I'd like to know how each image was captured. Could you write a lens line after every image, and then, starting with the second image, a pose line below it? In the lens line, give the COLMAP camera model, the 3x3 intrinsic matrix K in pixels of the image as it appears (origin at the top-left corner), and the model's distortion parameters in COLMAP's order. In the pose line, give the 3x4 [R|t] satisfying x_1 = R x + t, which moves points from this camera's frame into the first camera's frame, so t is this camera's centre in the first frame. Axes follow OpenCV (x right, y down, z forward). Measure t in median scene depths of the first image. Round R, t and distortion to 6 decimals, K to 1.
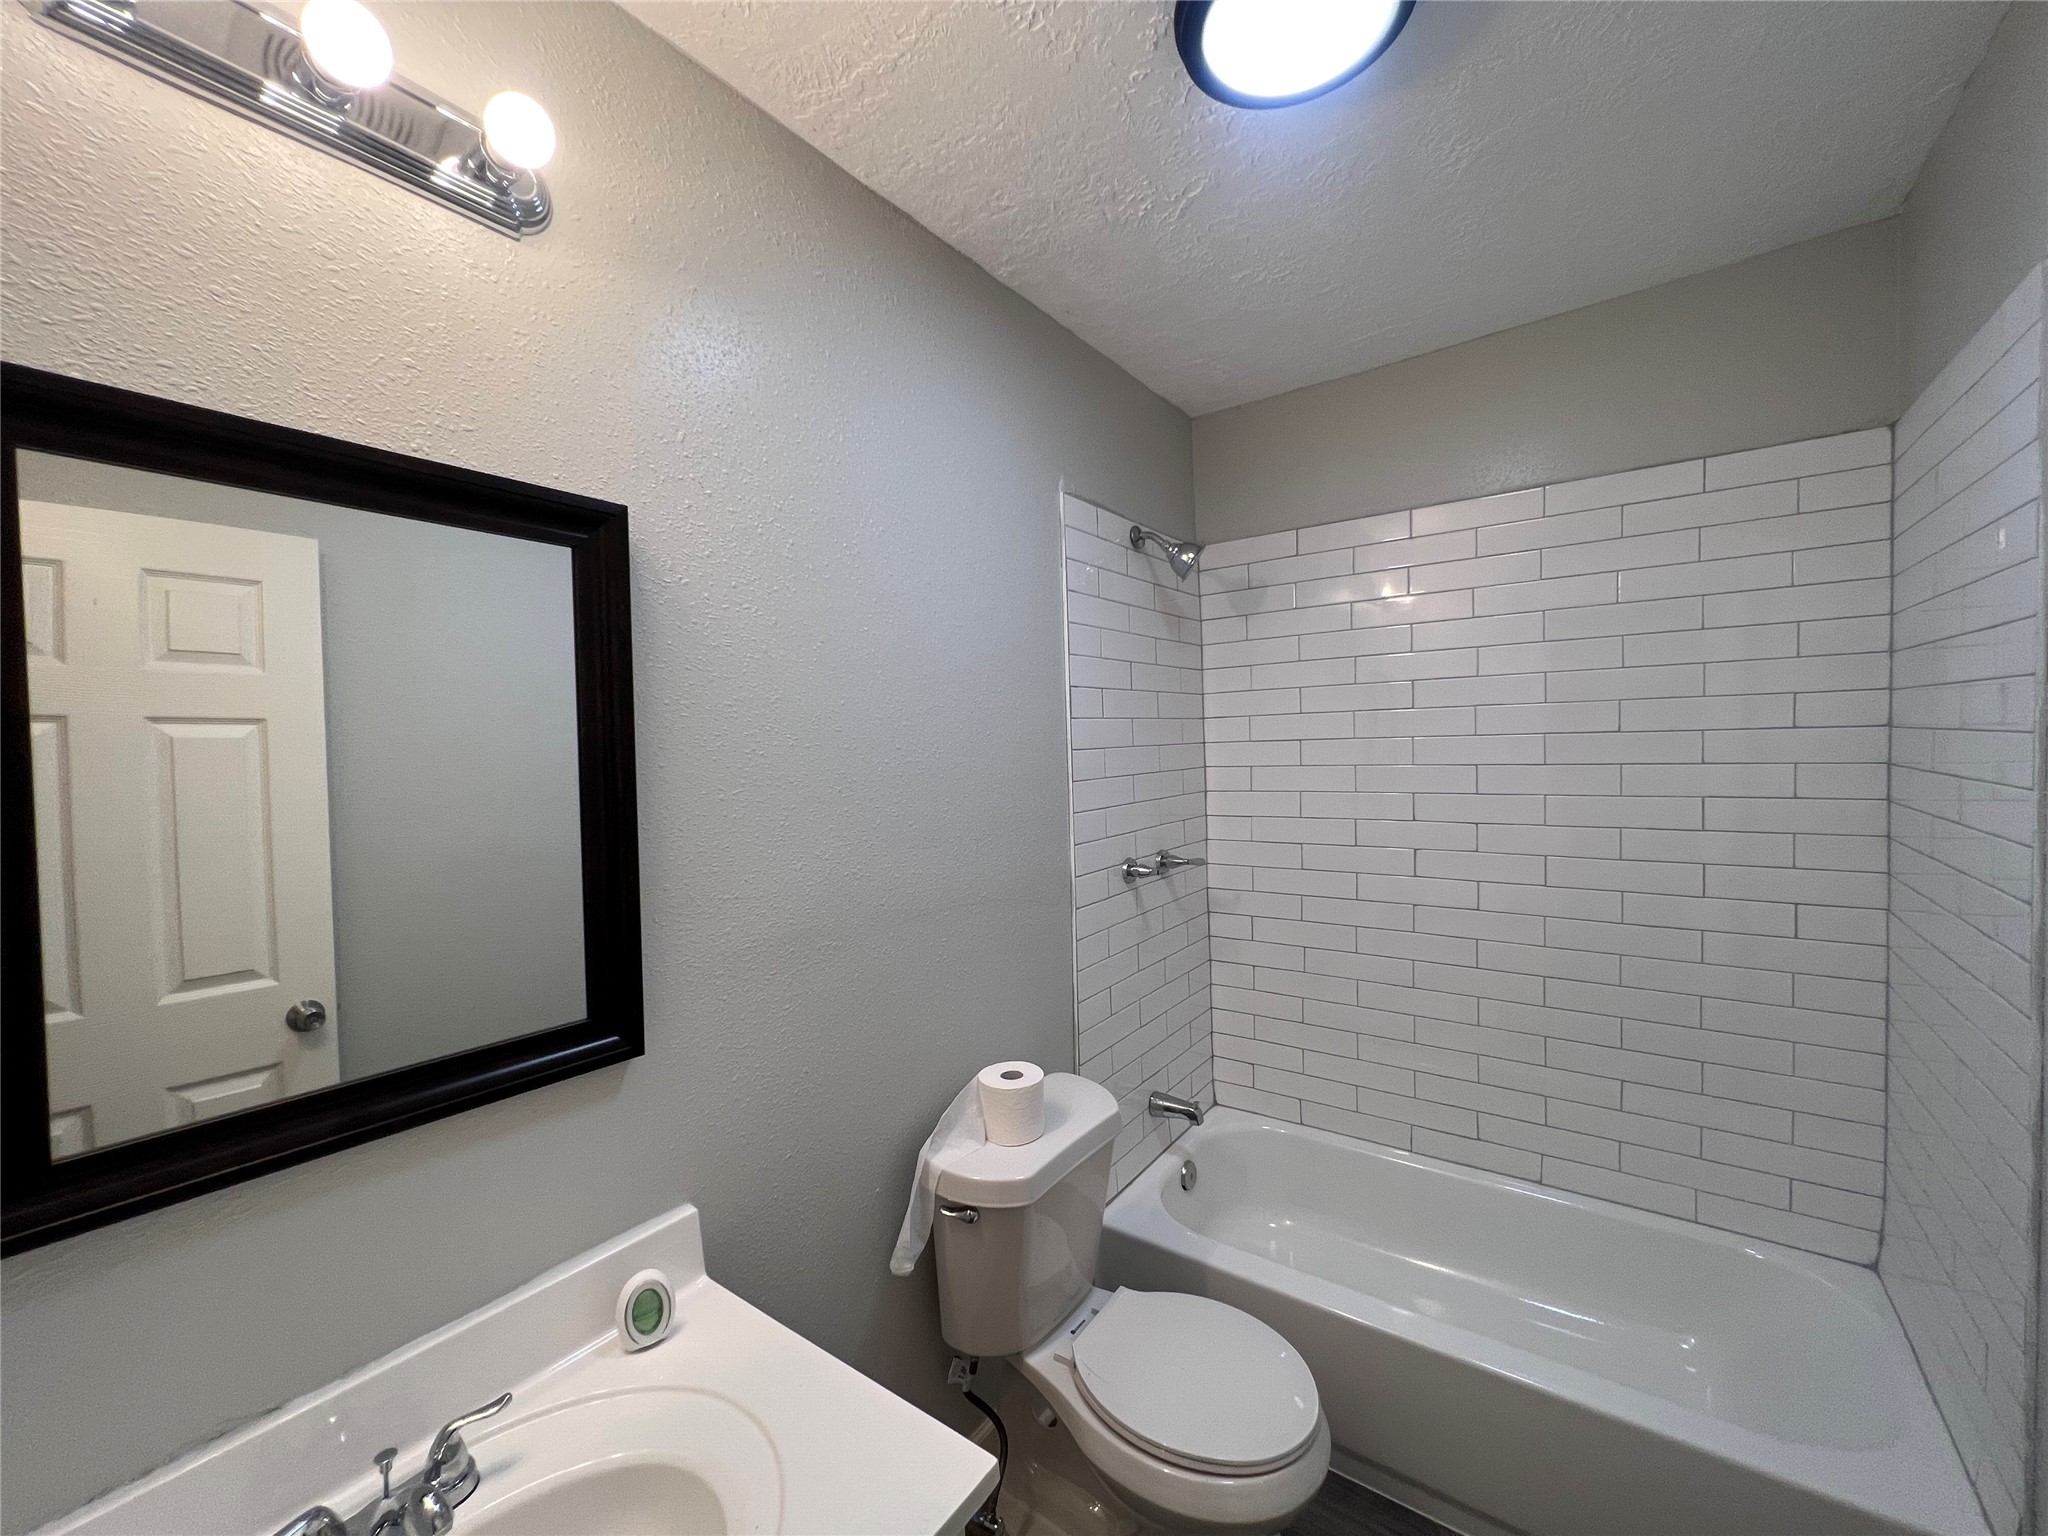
lens RADIAL K [[821.9, 0, 1022.9], [0, 821.9, 772.4], [0, 0, 1]] dist [-0.003347, 0.001129]
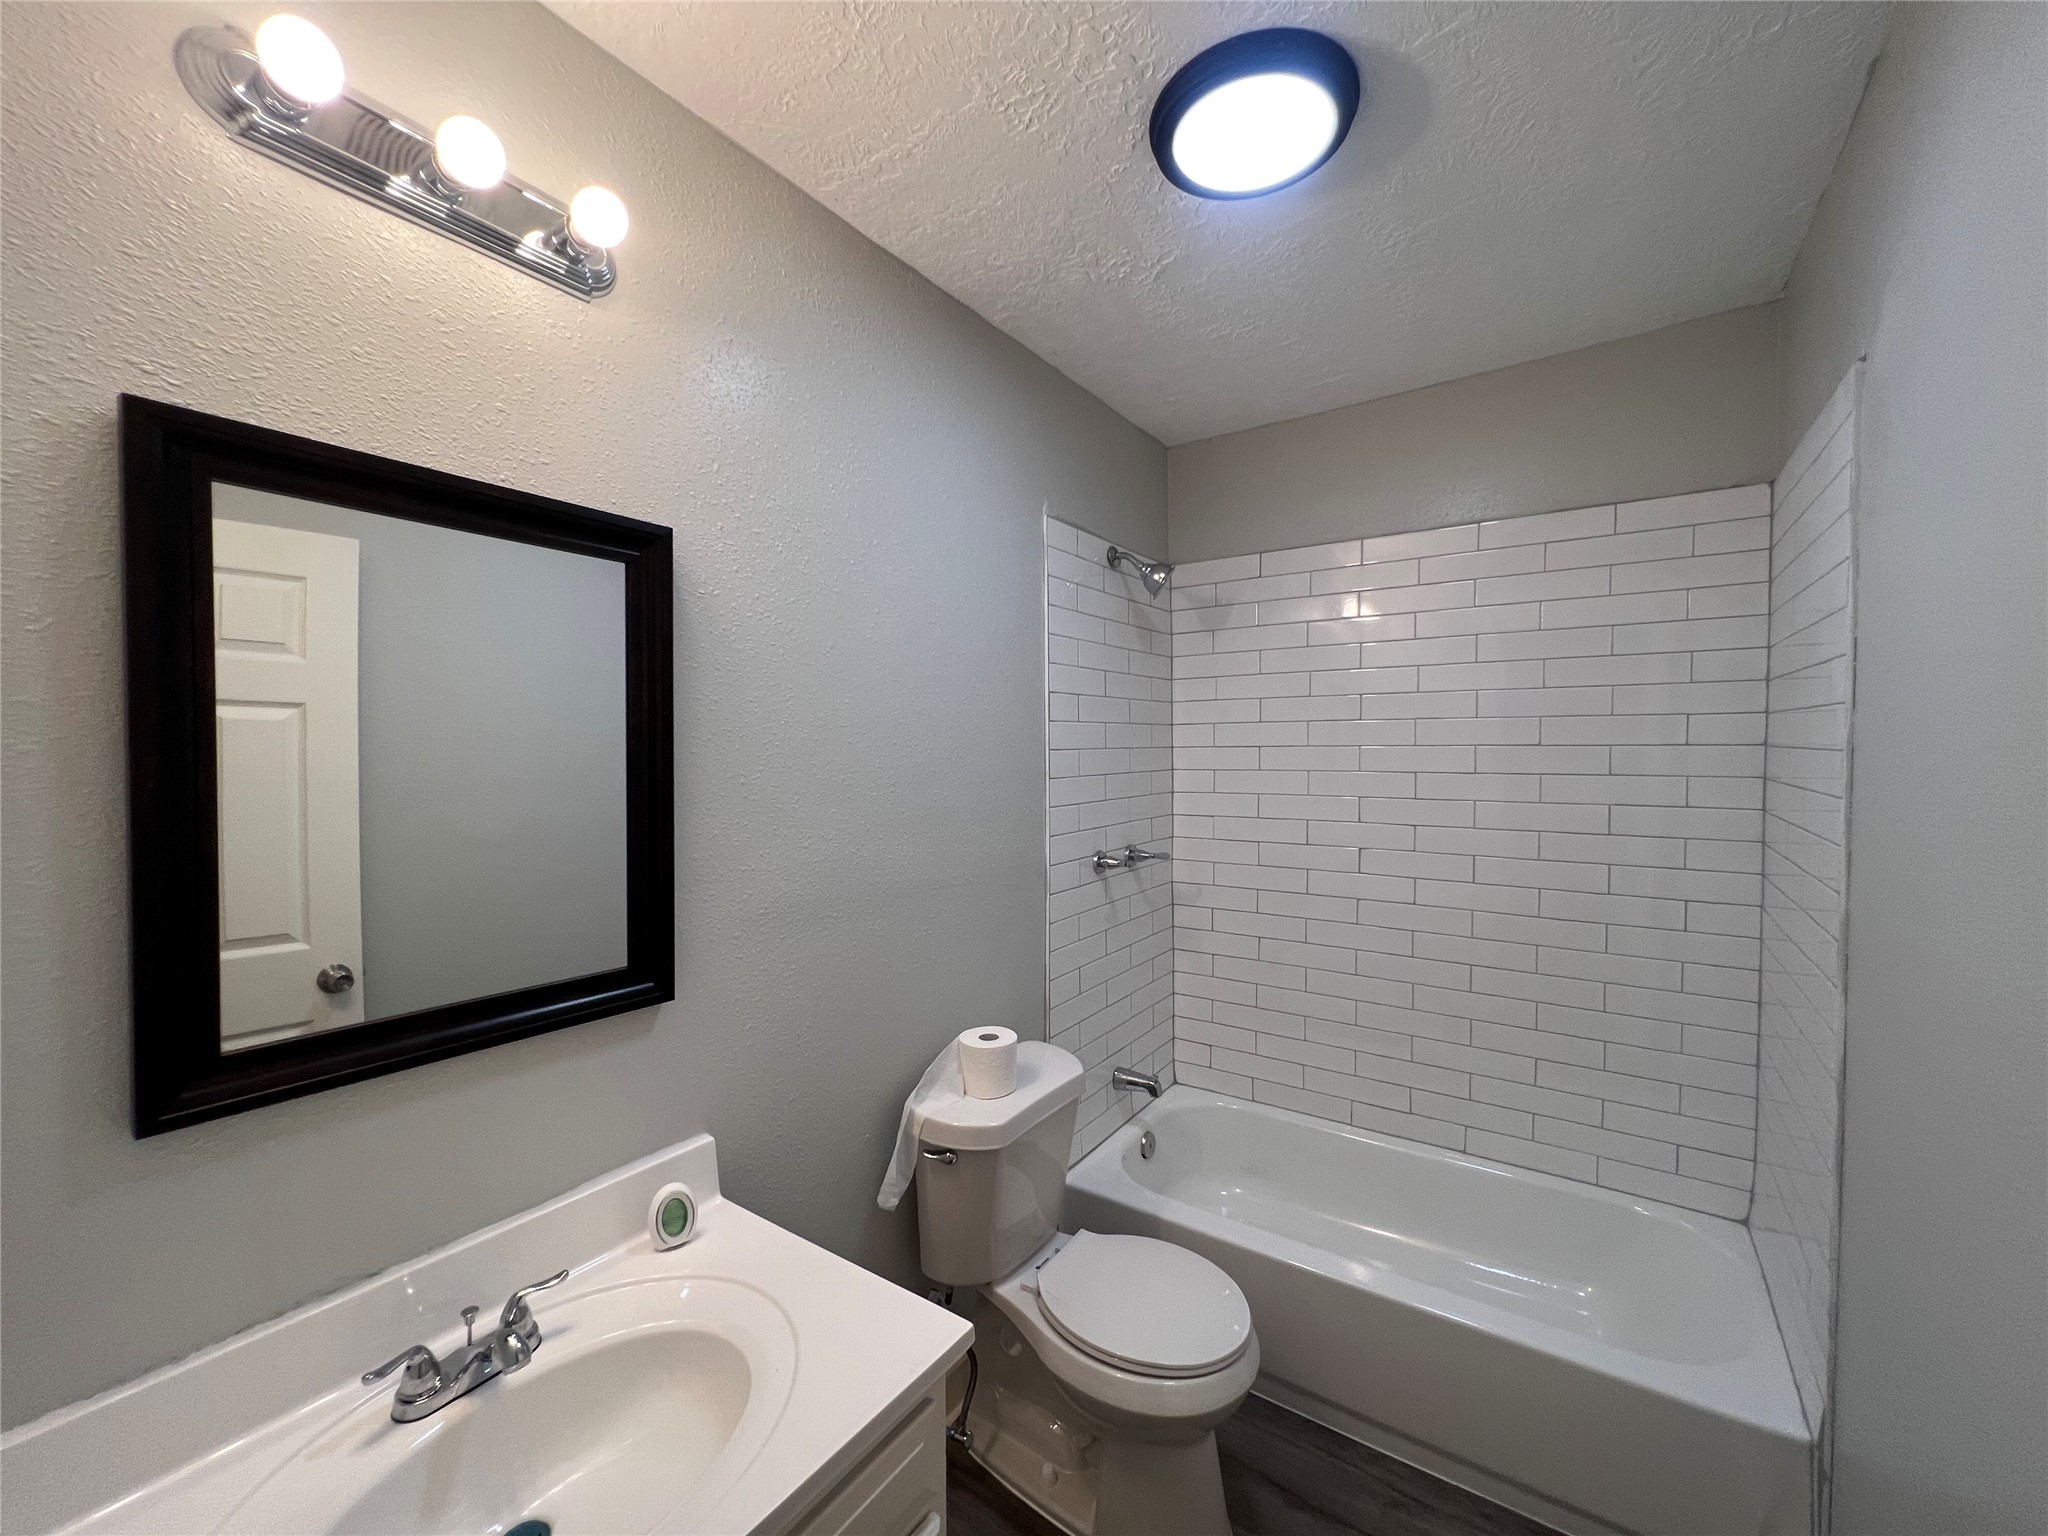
lens RADIAL K [[821.9, 0, 1022.9], [0, 821.9, 772.4], [0, 0, 1]] dist [-0.003347, 0.001129]
pose [[0.999399, 0.023059, 0.025879, -0.004611], [-0.022932, 0.999723, -0.005209, 0.012615], [-0.025992, 0.004612, 0.999652, -0.132064]]
